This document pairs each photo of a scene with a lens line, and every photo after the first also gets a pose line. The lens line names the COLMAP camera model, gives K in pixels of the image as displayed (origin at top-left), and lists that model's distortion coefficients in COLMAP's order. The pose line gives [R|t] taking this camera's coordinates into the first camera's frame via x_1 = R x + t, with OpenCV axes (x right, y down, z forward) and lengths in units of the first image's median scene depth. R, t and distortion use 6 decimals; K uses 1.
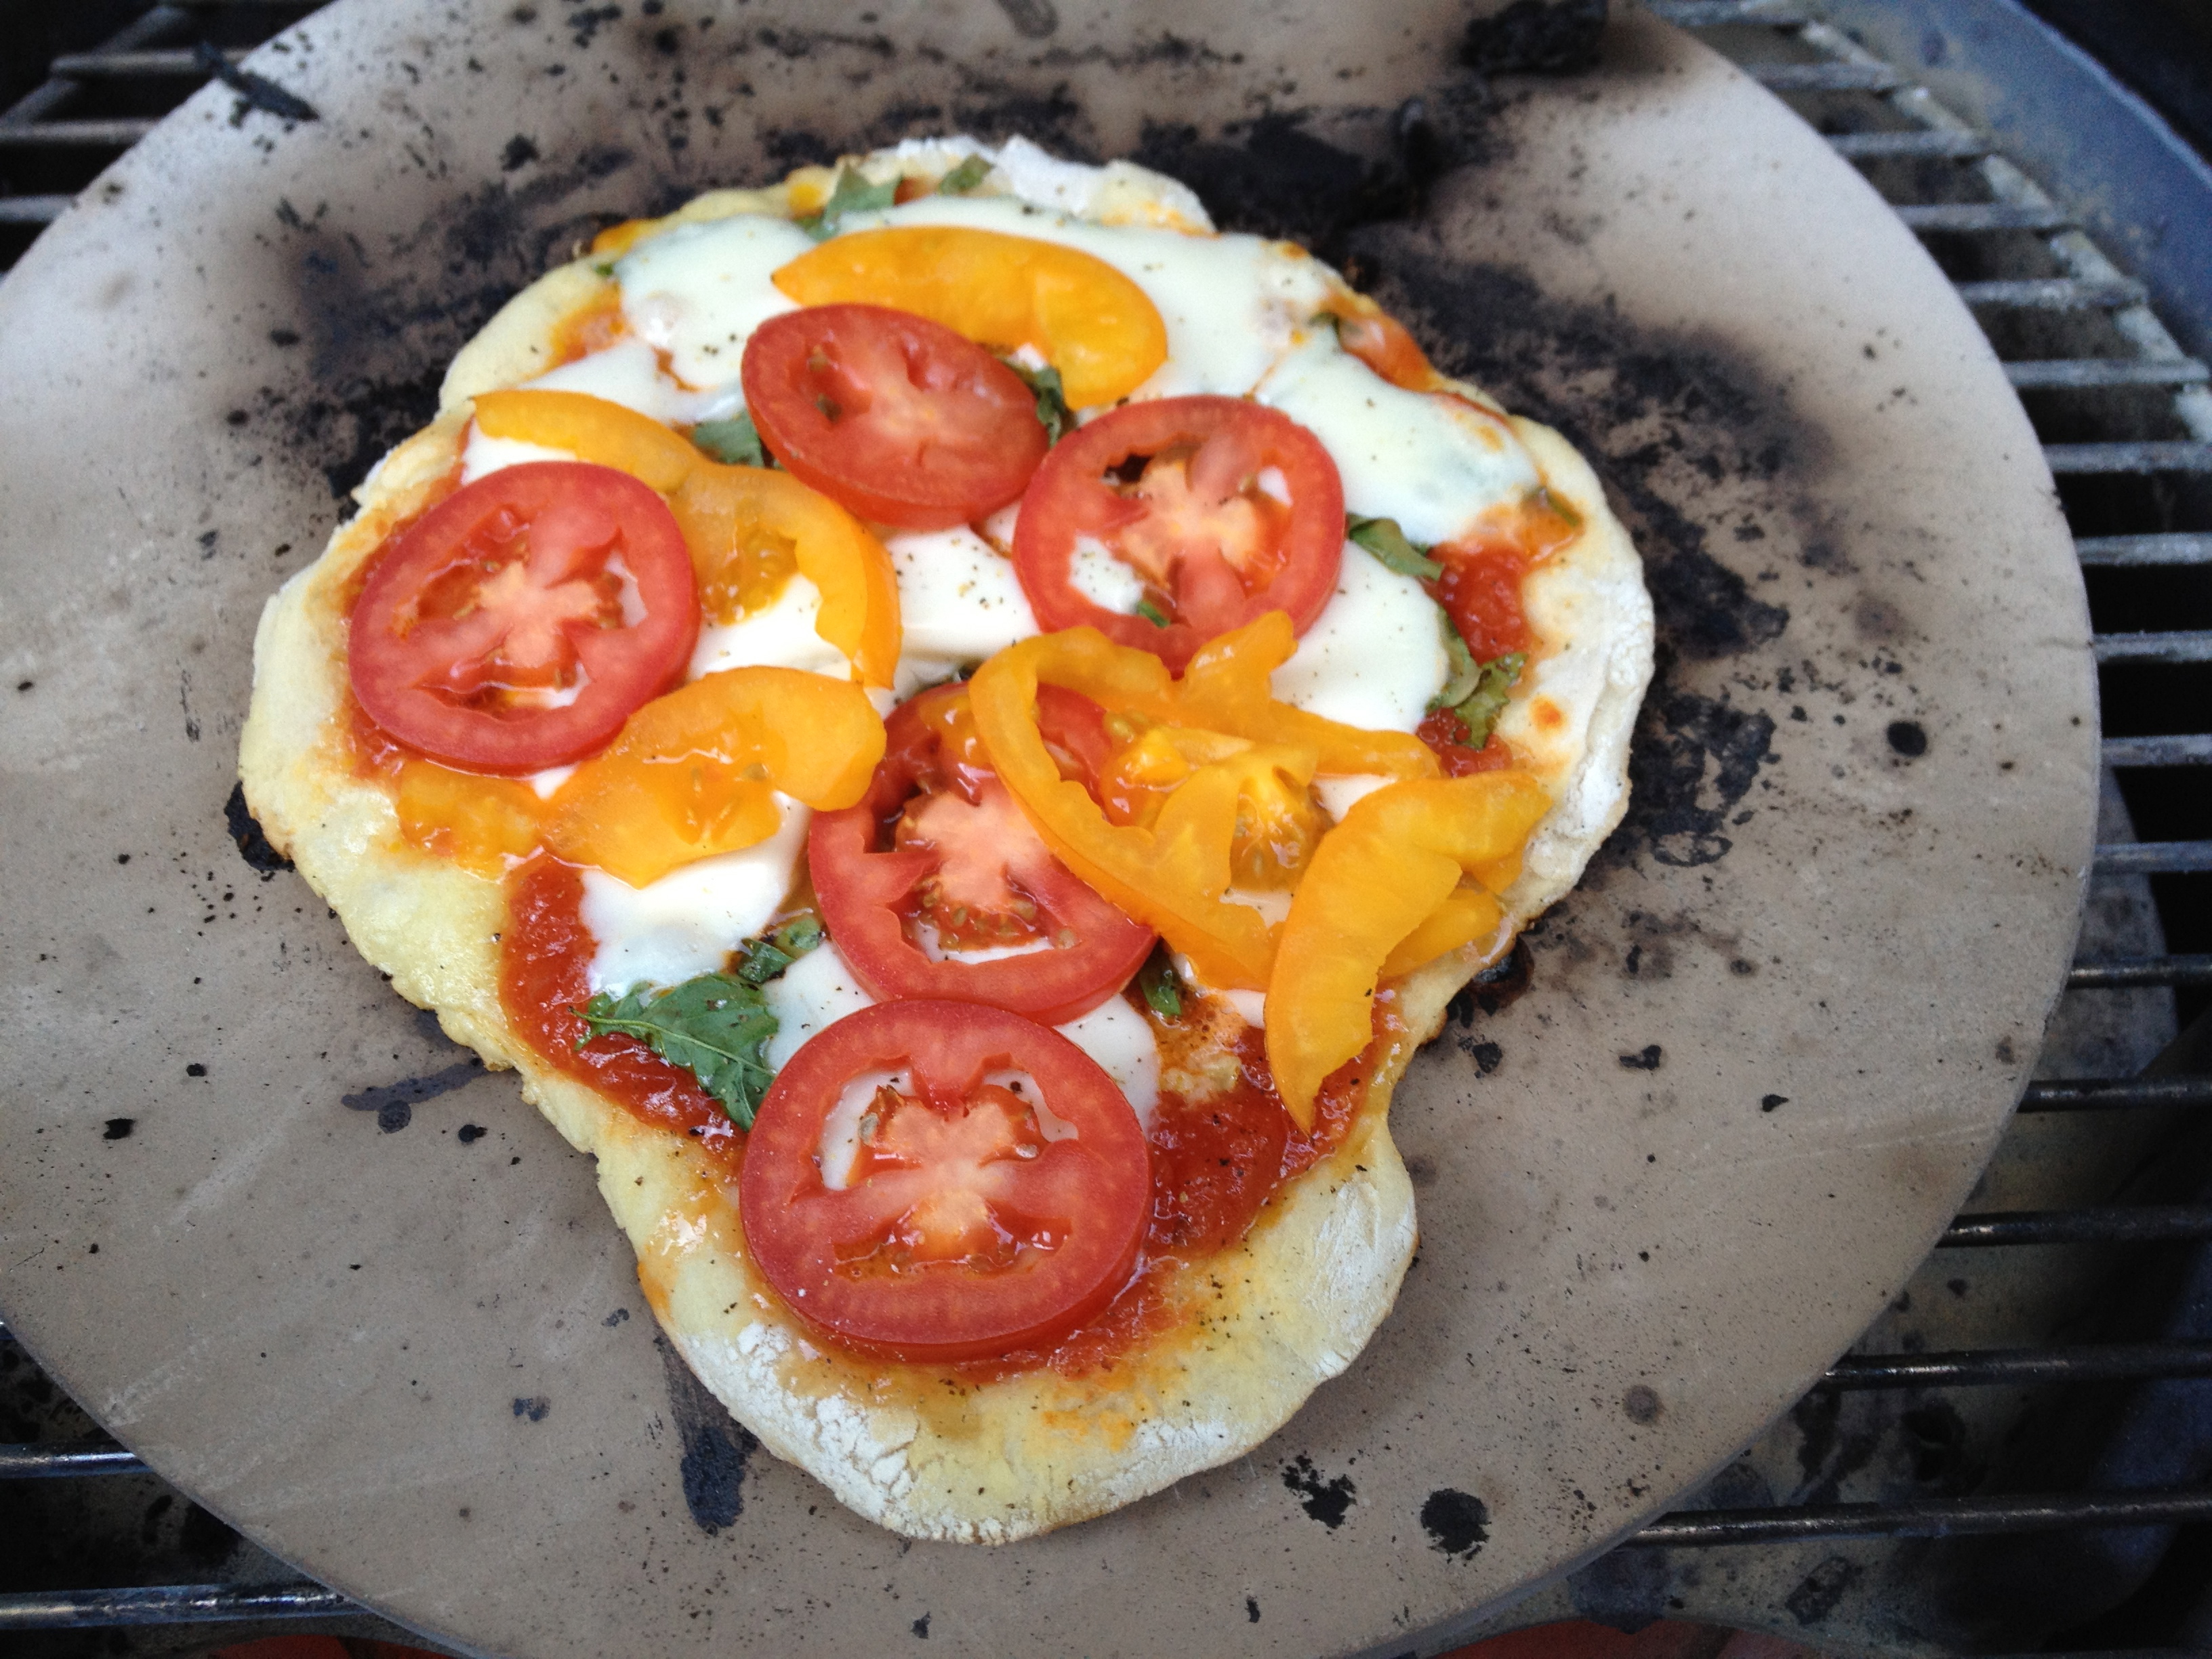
lens RADIAL K [[2252.4, 0, 1062.2], [0, 2252.4, 929.6], [0, 0, 1]] dist [0.138691, -0.277167]
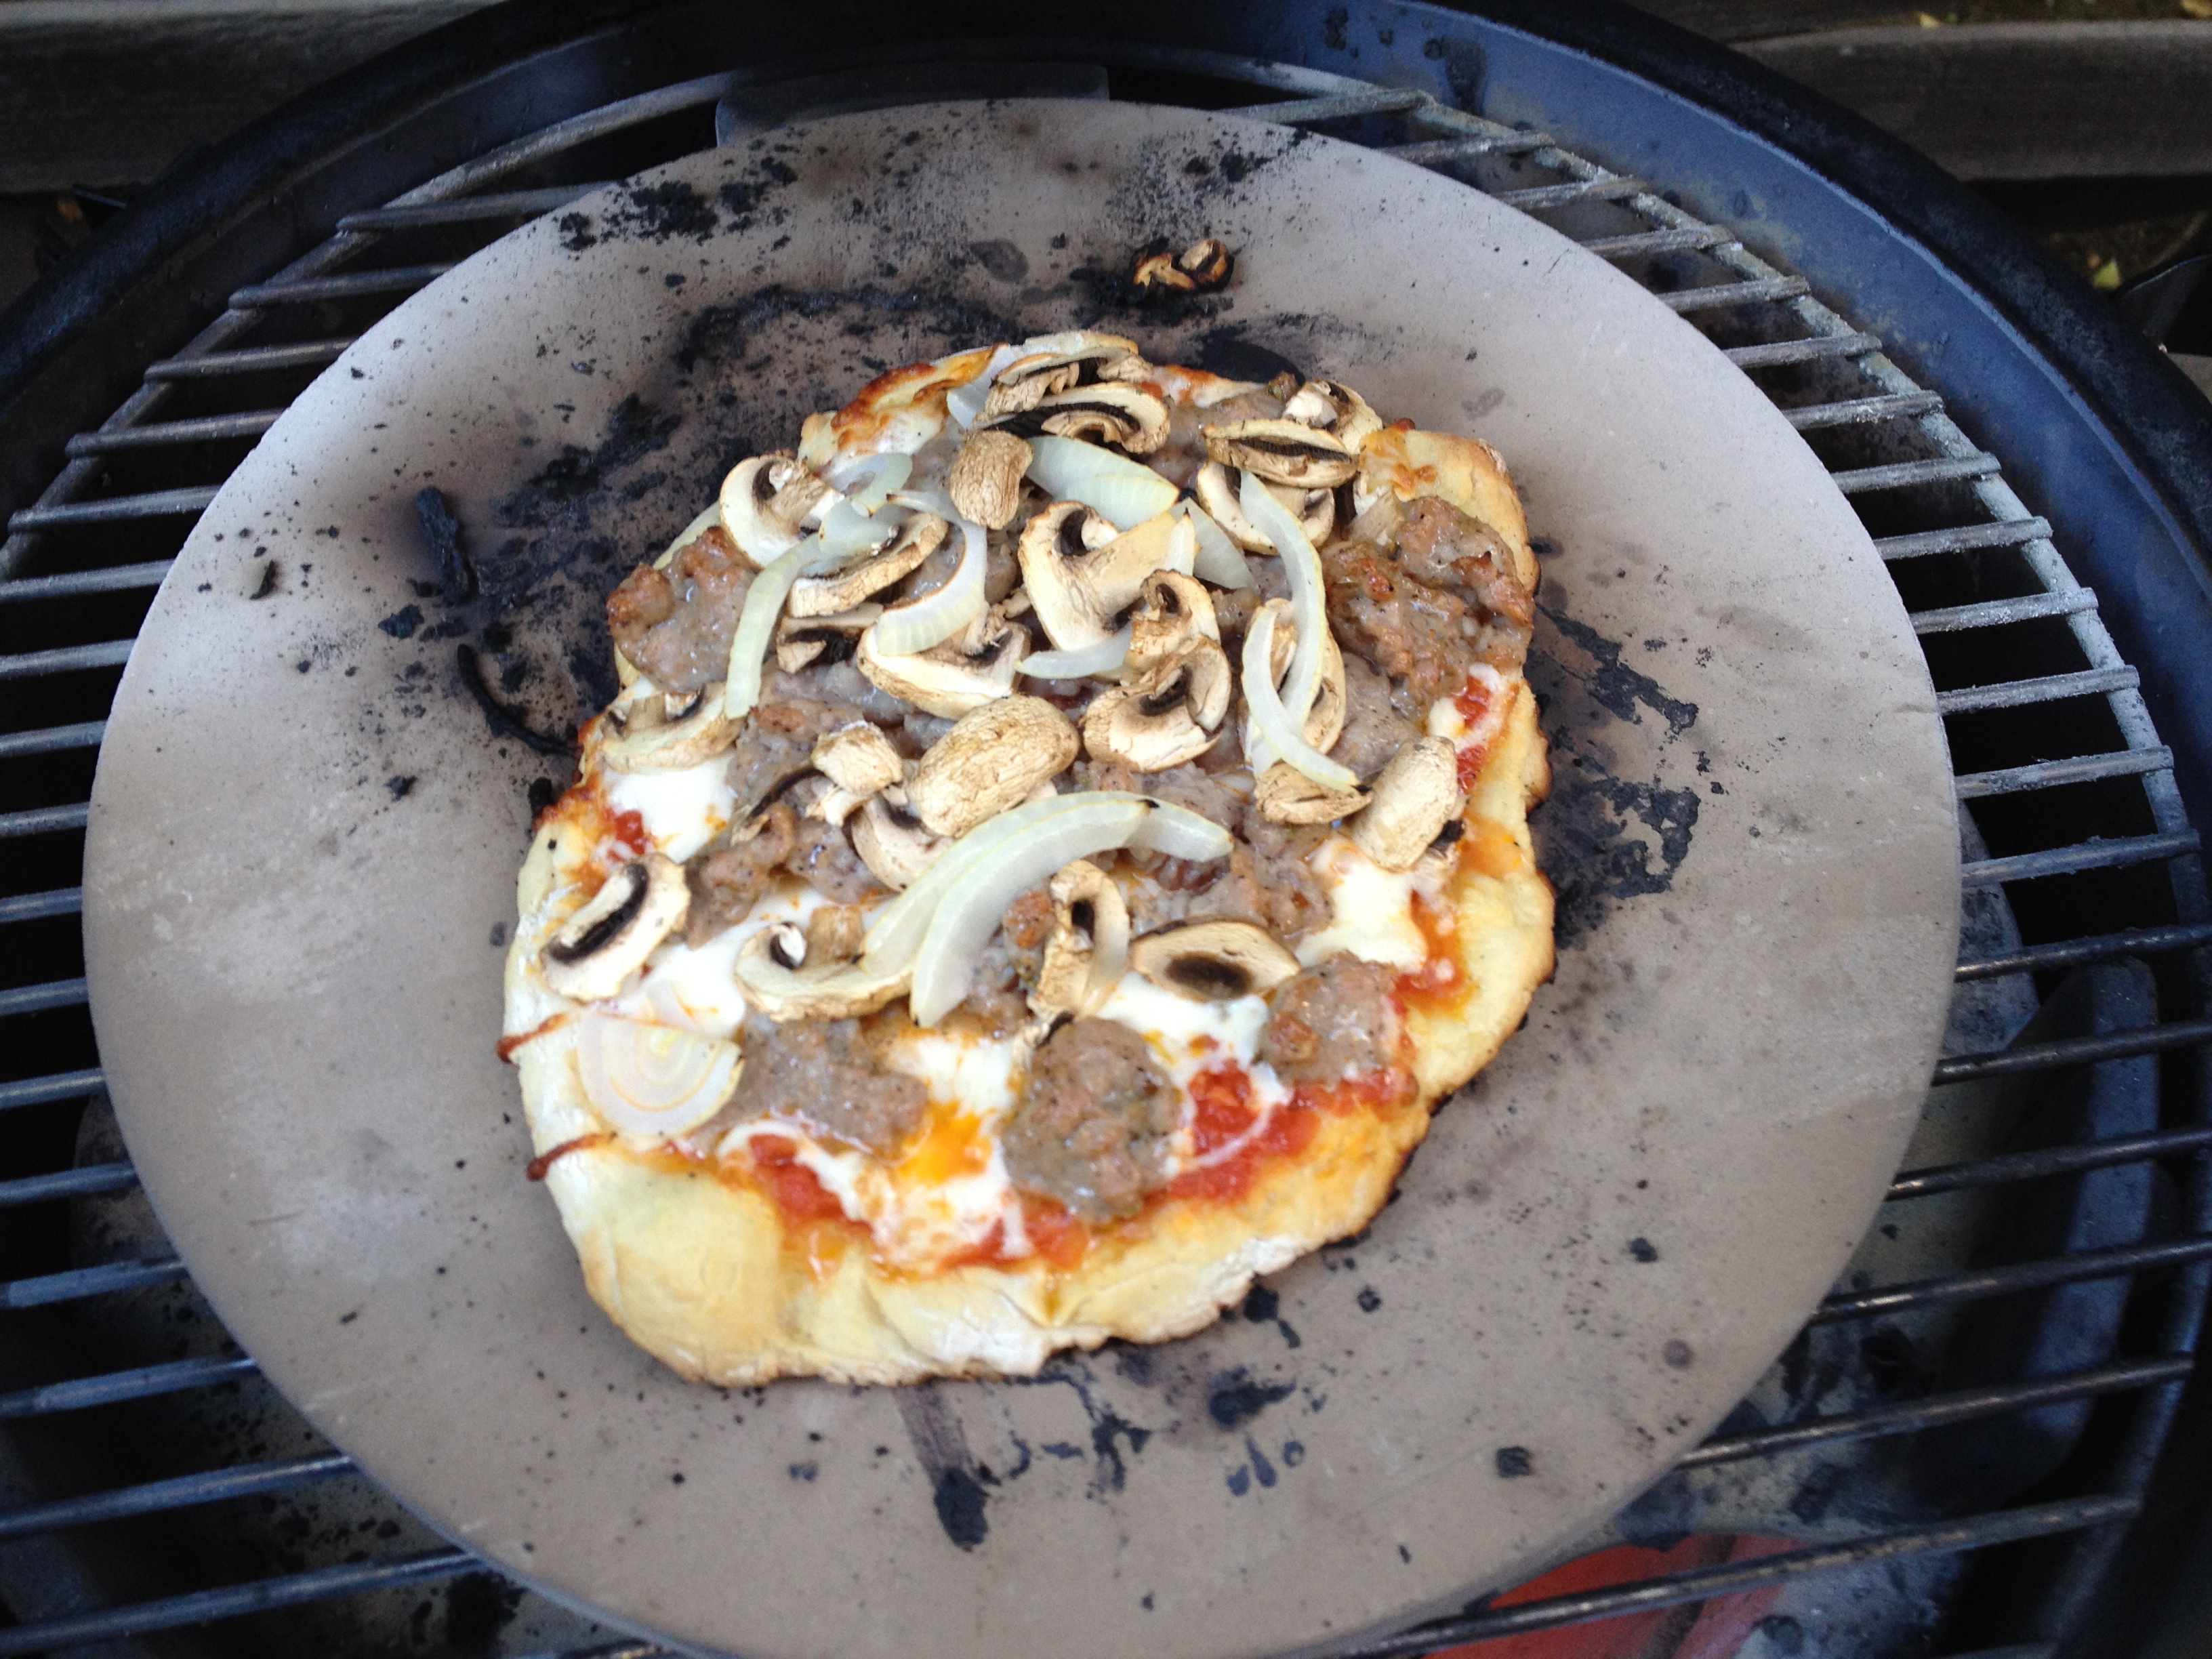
lens RADIAL K [[2229.7, 0, 1096.7], [0, 2229.7, 931.4], [0, 0, 1]] dist [0.195116, -0.416795]
pose [[0.990695, -0.113243, 0.075501, -0.109054], [0.114692, 0.993286, -0.015125, -0.035281], [-0.073281, 0.023644, 0.997031, -0.193471]]
